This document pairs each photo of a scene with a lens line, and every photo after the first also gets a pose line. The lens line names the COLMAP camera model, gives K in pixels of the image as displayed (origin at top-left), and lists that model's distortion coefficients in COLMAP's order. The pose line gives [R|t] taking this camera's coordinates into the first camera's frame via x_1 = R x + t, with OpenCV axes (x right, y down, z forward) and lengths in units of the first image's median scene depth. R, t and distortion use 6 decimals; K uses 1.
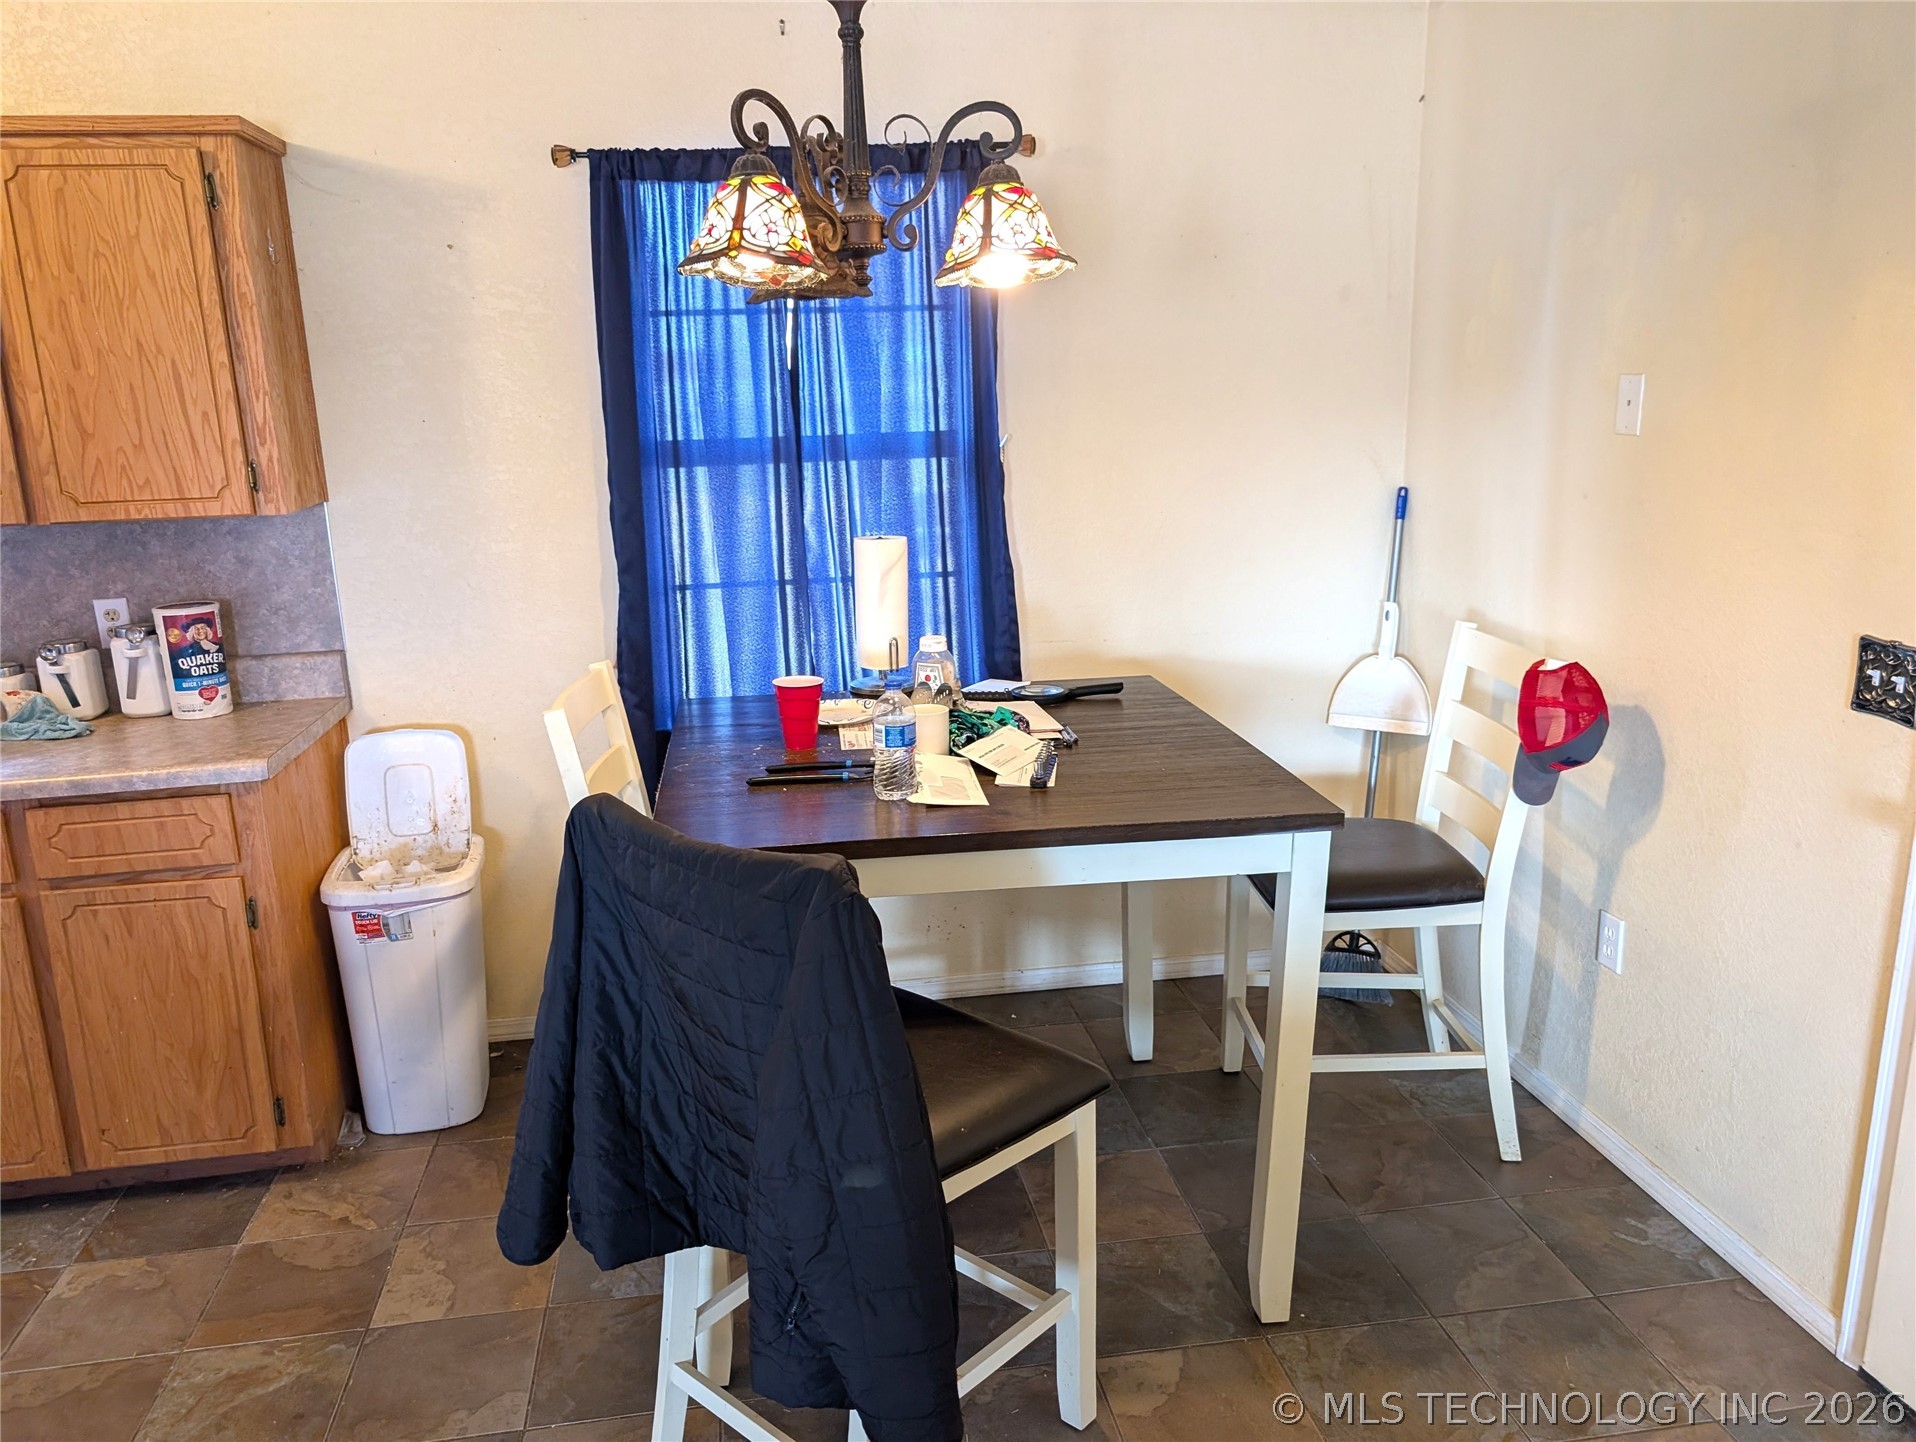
lens RADIAL K [[1385.8, 0, 942.1], [0, 1385.8, 720.0], [0, 0, 1]] dist [0.019329, -0.021548]
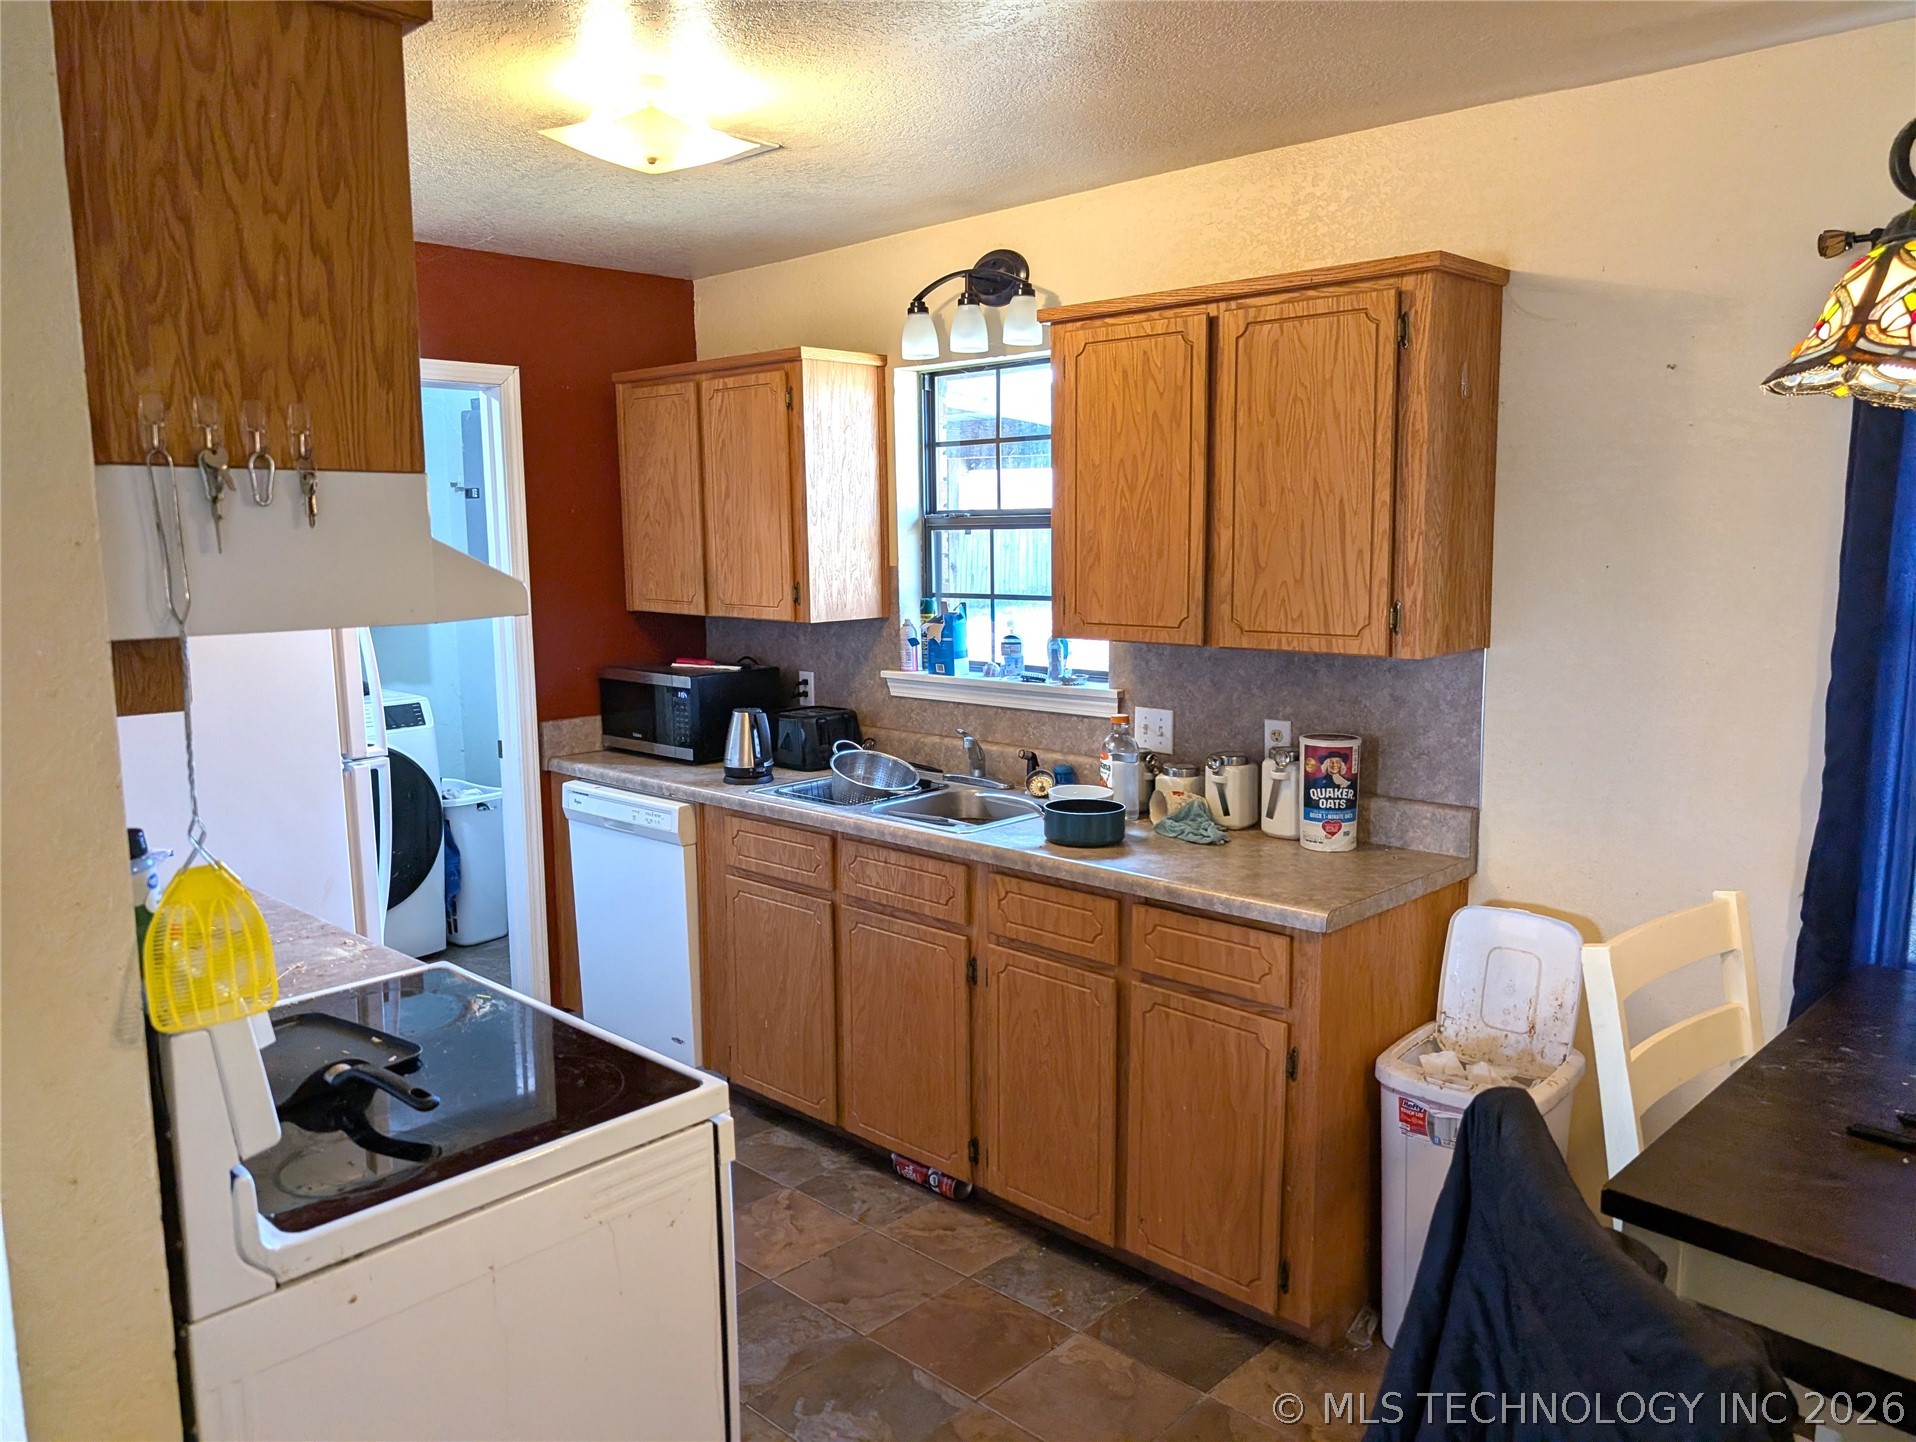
lens RADIAL K [[1385.8, 0, 938.9], [0, 1385.8, 708.9], [0, 0, 1]] dist [0.019329, -0.021548]
pose [[0.593496, 0.127460, -0.794680, 0.087253], [-0.198616, 0.980037, 0.008856, -0.059284], [0.779945, 0.152580, 0.606964, 0.182398]]
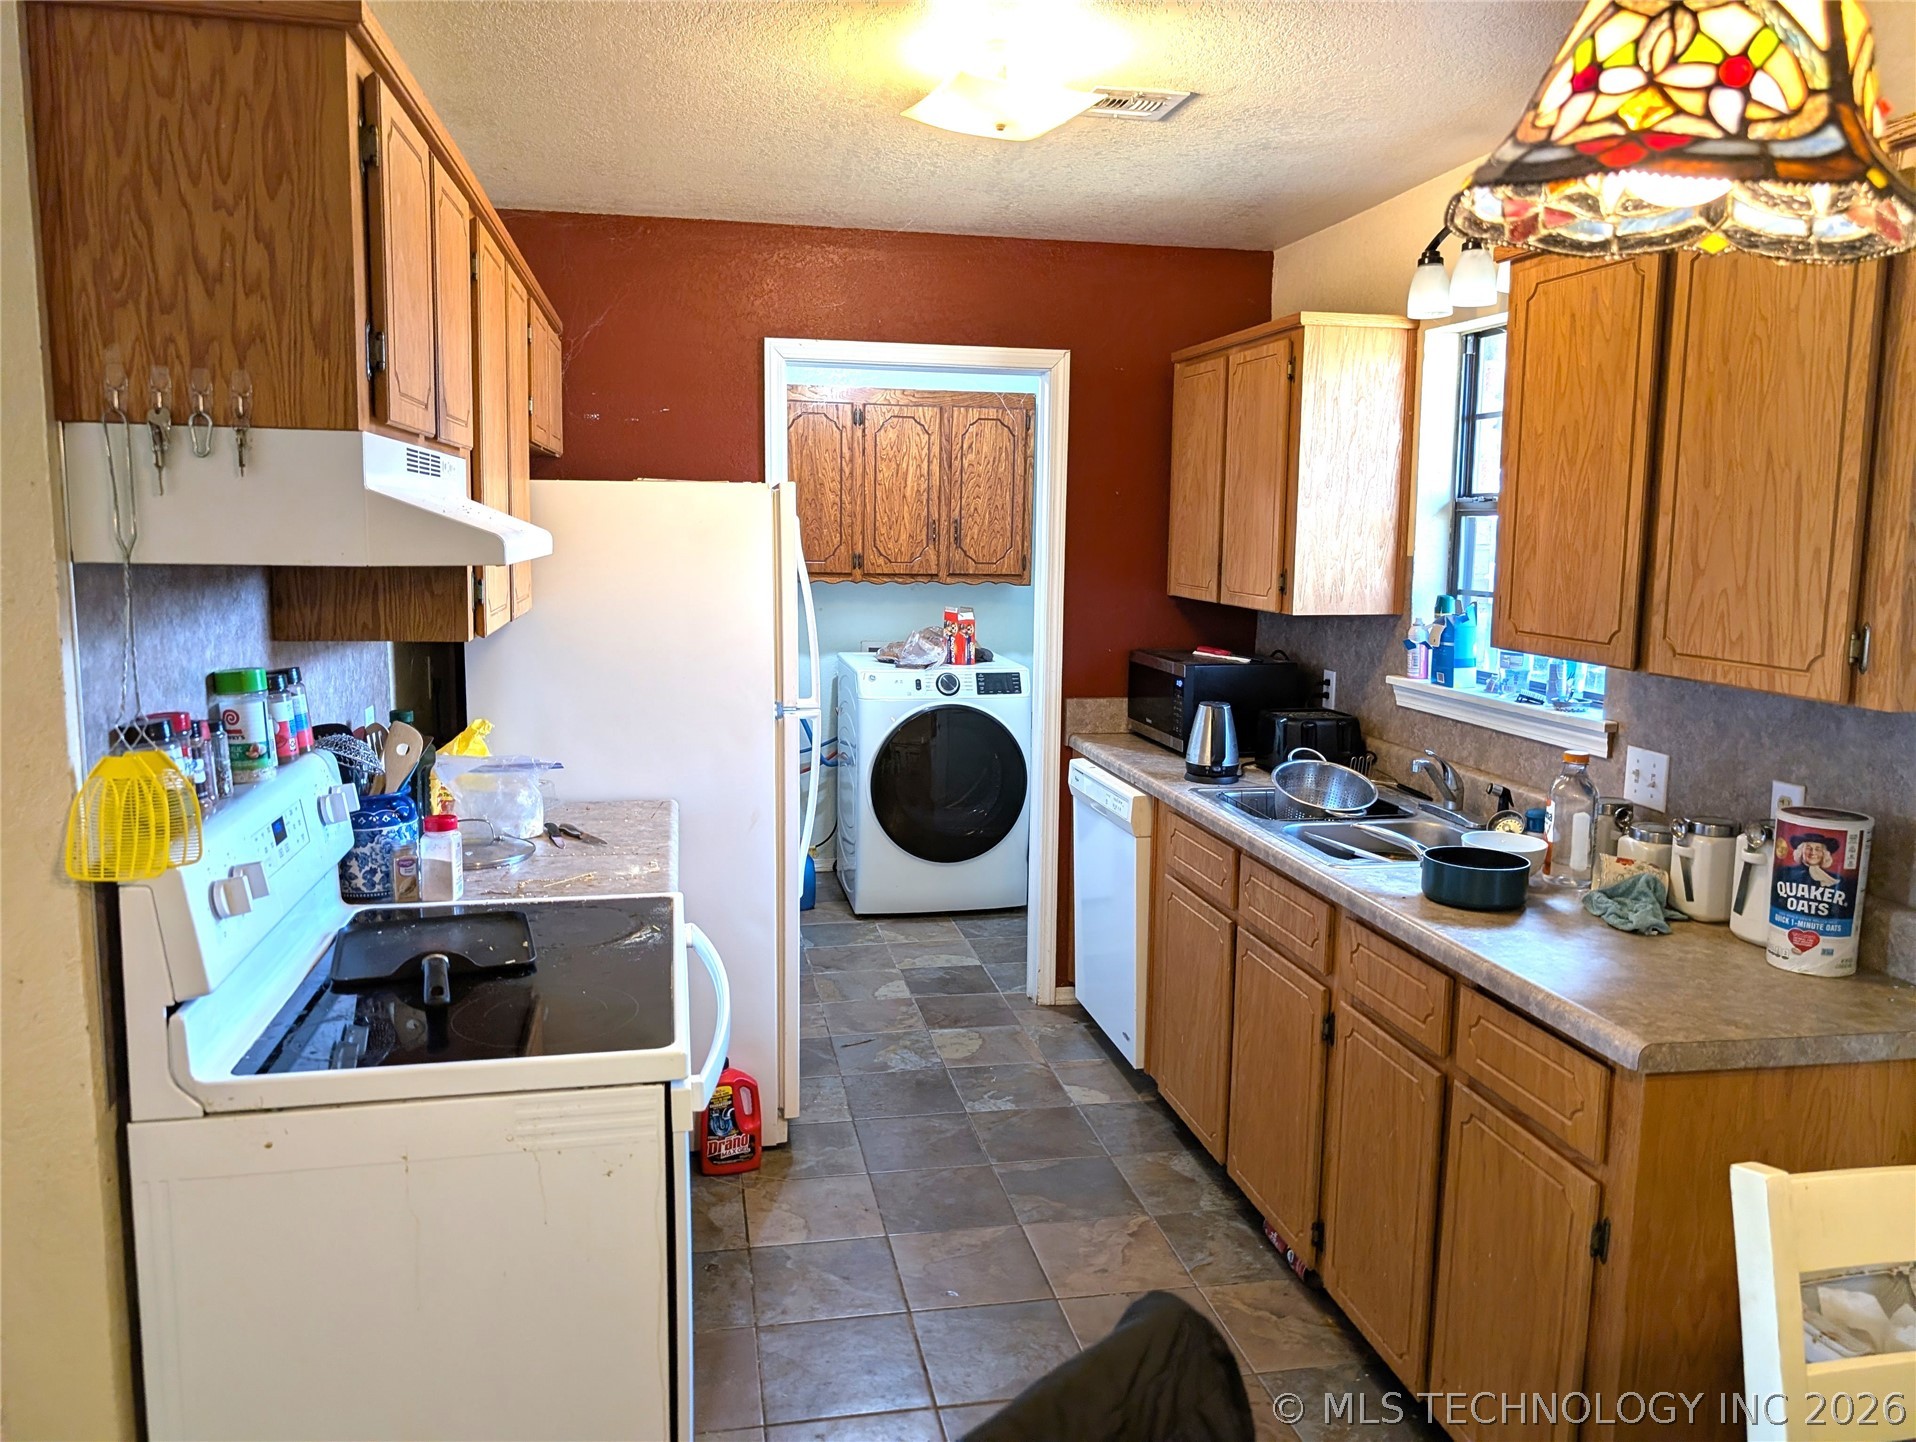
lens RADIAL K [[1385.8, 0, 961.7], [0, 1385.8, 693.4], [0, 0, 1]] dist [0.019329, -0.021548]
pose [[0.034161, 0.154596, -0.987387, 0.144359], [-0.253334, 0.957036, 0.141079, -0.139708], [0.966775, 0.245319, 0.071858, 0.545471]]
